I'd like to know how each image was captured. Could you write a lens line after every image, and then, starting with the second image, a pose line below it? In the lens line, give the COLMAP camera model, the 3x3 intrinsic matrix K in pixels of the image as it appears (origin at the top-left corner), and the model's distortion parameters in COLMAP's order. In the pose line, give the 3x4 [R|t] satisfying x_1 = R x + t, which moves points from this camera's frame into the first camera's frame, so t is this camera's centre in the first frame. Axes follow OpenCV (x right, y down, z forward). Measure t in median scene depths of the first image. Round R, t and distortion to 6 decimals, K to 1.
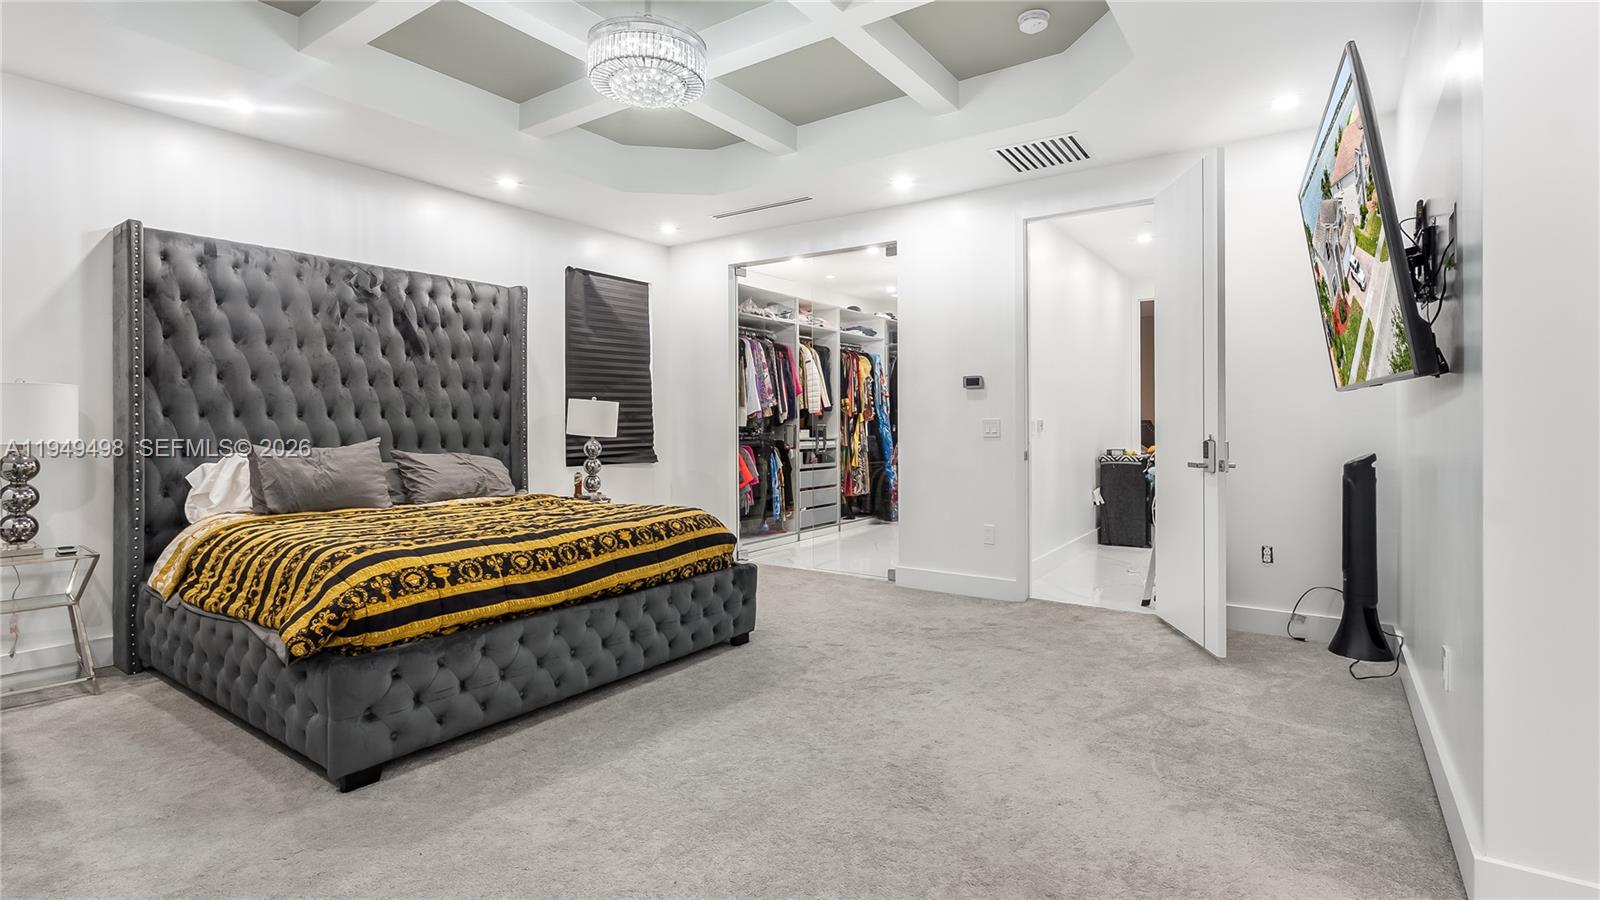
lens RADIAL K [[742.4, 0, 797.4], [0, 742.4, 421.8], [0, 0, 1]] dist [-0.005001, -0.000545]
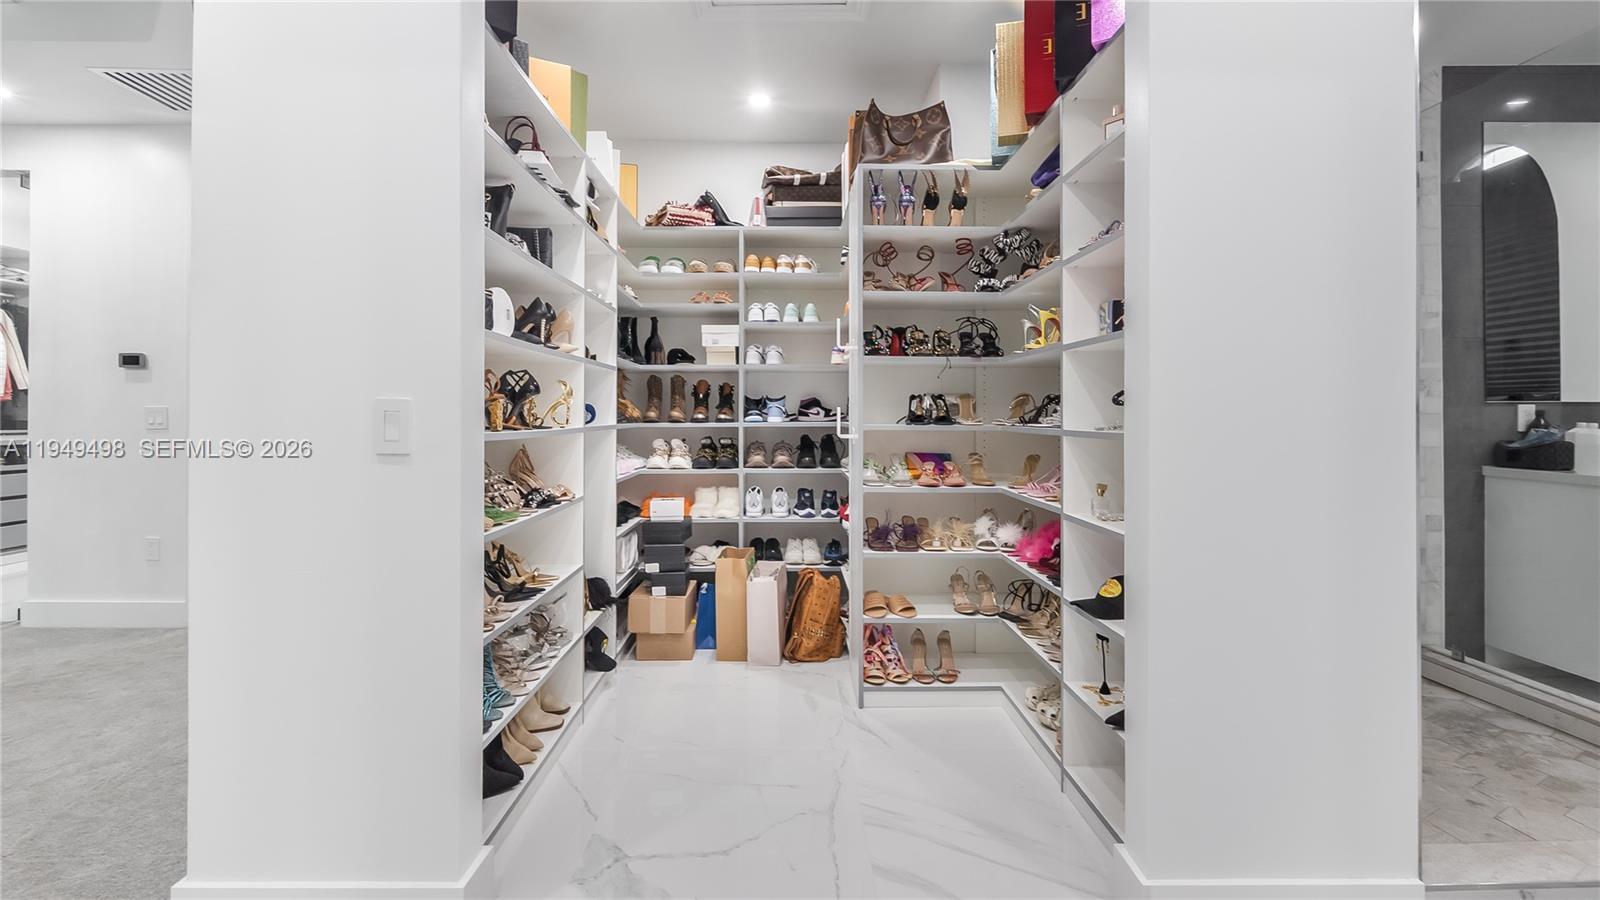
lens RADIAL K [[742.4, 0, 797.4], [0, 742.4, 421.8], [0, 0, 1]] dist [-0.005001, -0.000545]
pose [[0.820080, -0.004943, 0.572228, 0.333624], [-0.001094, 0.999947, 0.010205, 0.003270], [-0.572248, -0.008995, 0.820031, -0.056995]]
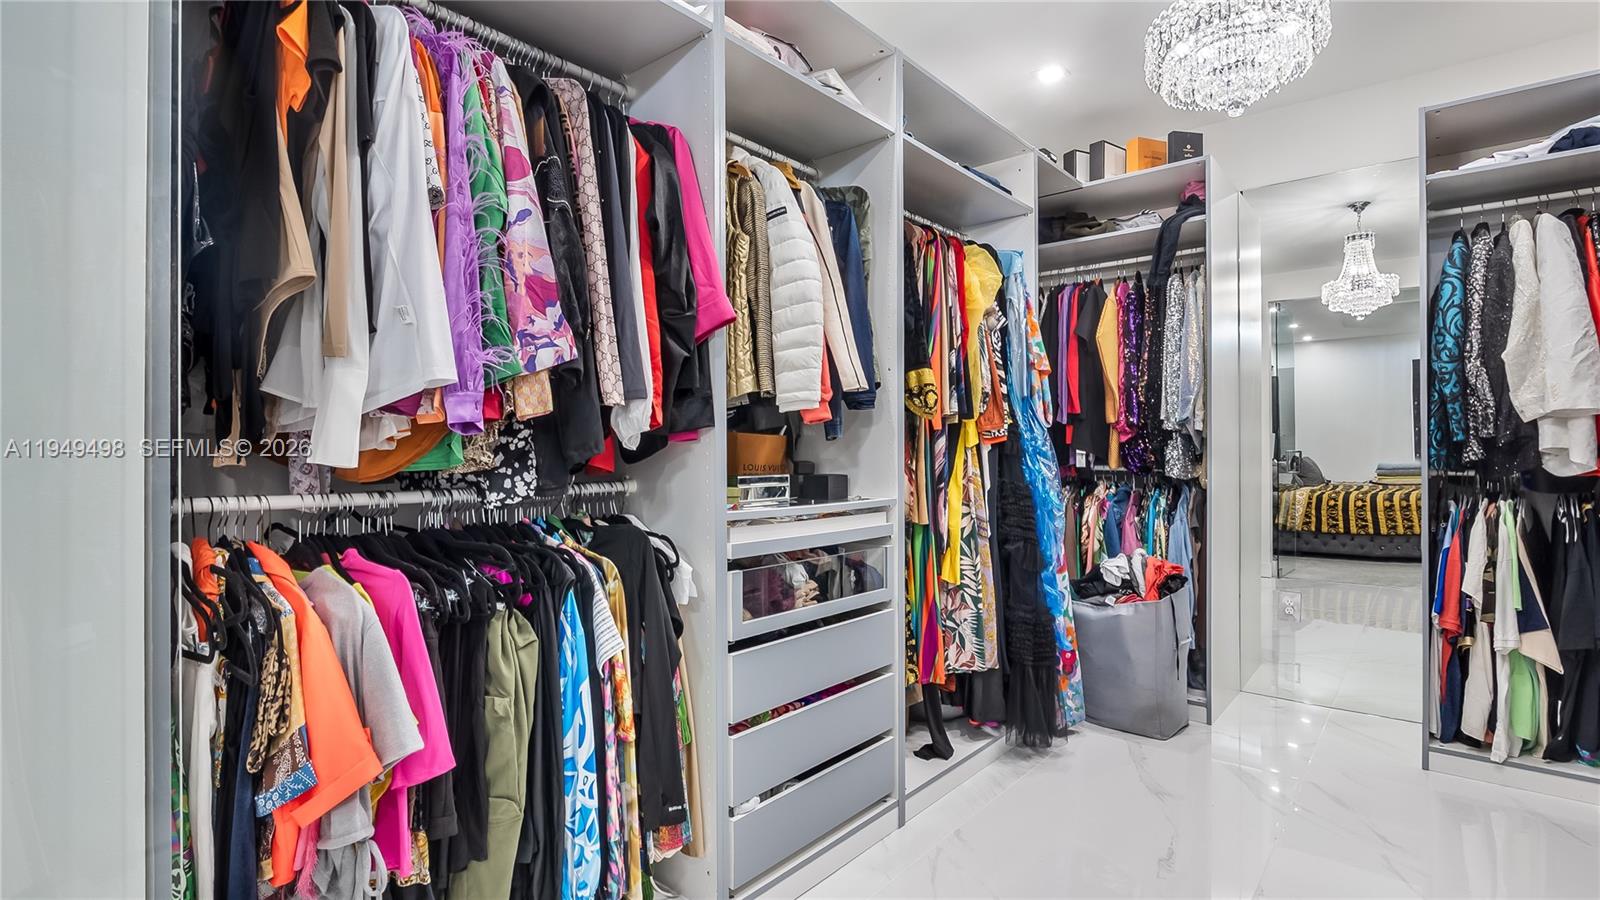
lens RADIAL K [[760.3, 0, 804.2], [0, 760.3, 446.4], [0, 0, 1]] dist [-0.005864, -0.000282]
pose [[0.996170, -0.001144, -0.087429, 0.064370], [0.000872, 0.999995, -0.003144, 0.001528], [0.087432, 0.003056, 0.996166, 1.004554]]
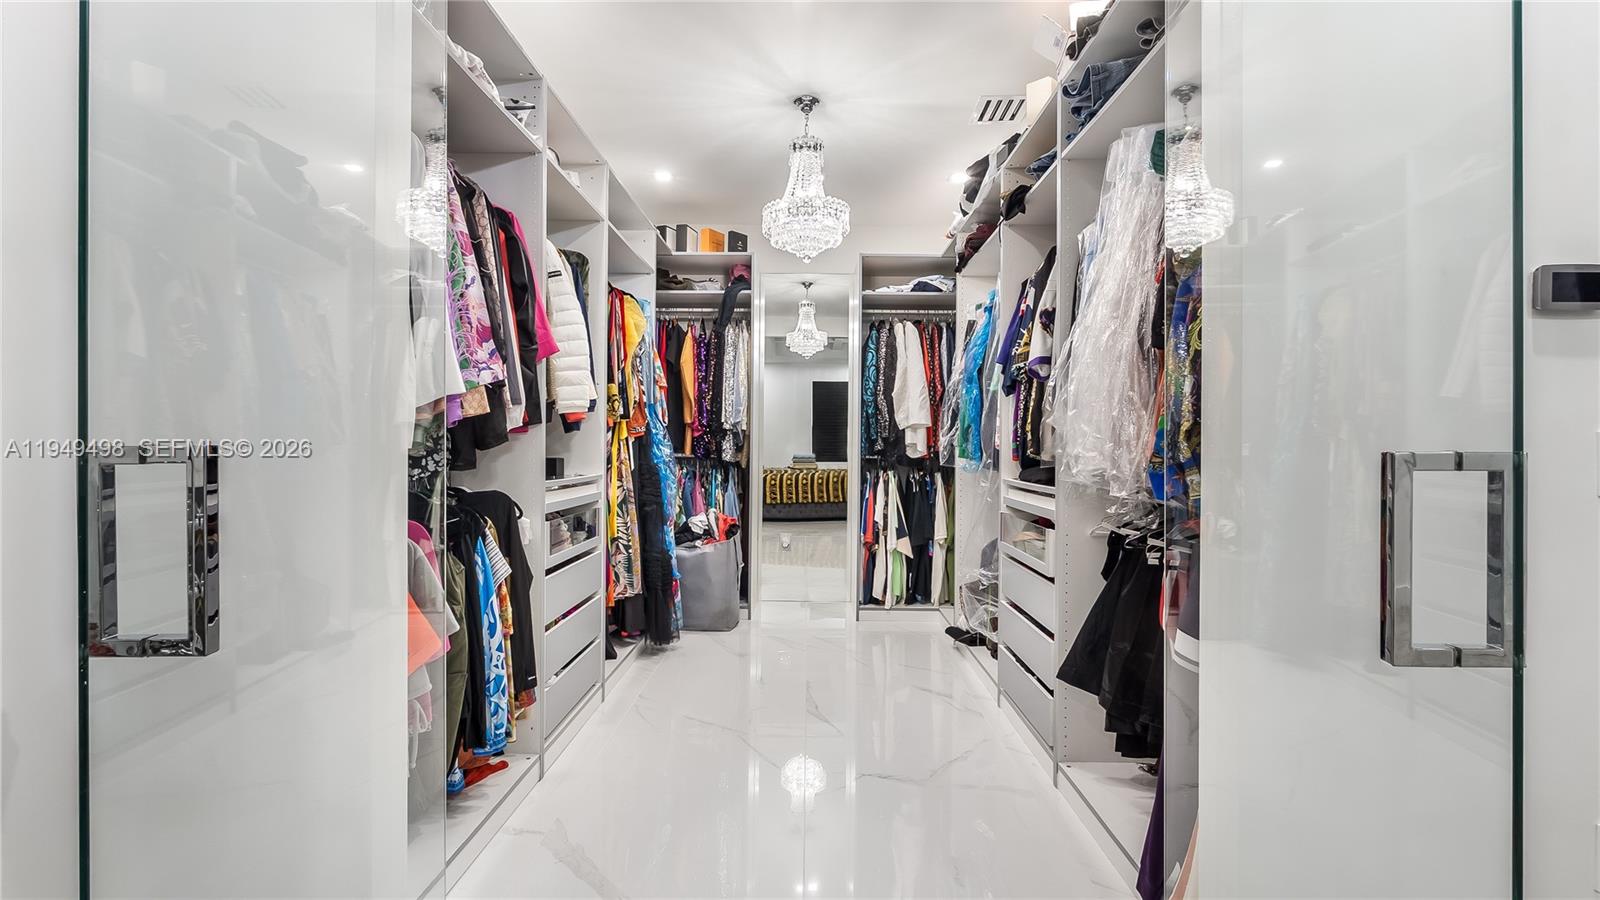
lens RADIAL K [[736.1, 0, 810.0], [0, 736.1, 442.6], [0, 0, 1]] dist [-0.009719, -0.000102]
pose [[0.819505, 0.008635, 0.573006, -0.122975], [-0.009862, 0.999951, -0.000965, 0.002757], [-0.572987, -0.004860, 0.819550, 0.852716]]
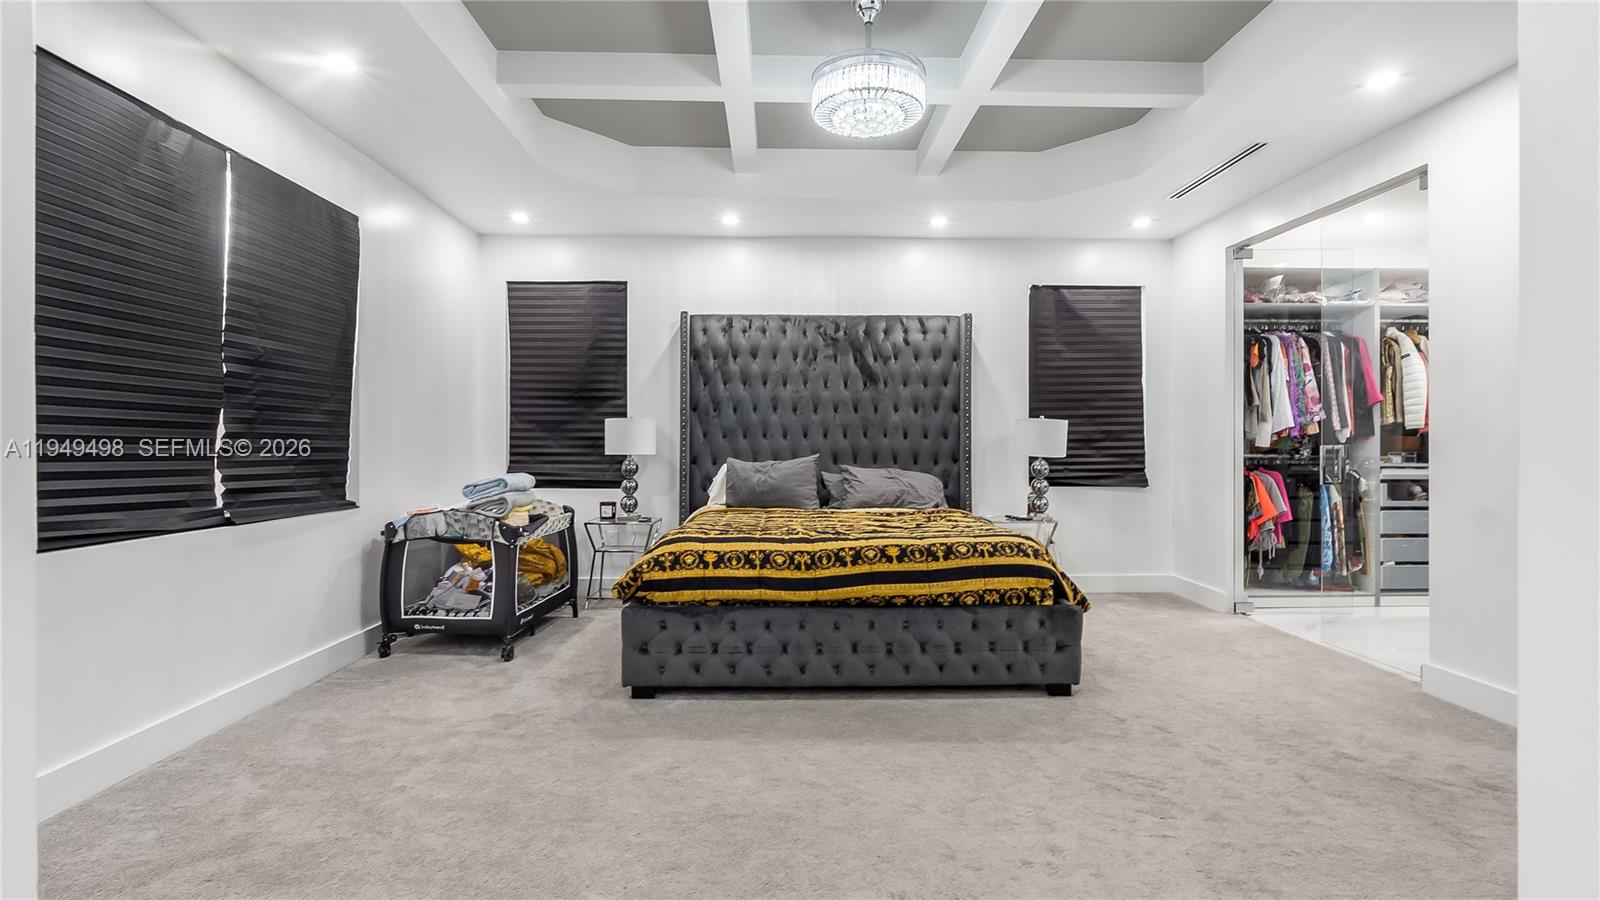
lens RADIAL K [[736.1, 0, 810.0], [0, 736.1, 442.6], [0, 0, 1]] dist [-0.009719, -0.000102]
pose [[0.603466, 0.001815, -0.797387, 0.310184], [-0.000299, 0.999998, 0.002049, -0.000084], [0.797389, -0.000998, 0.603465, 0.173643]]
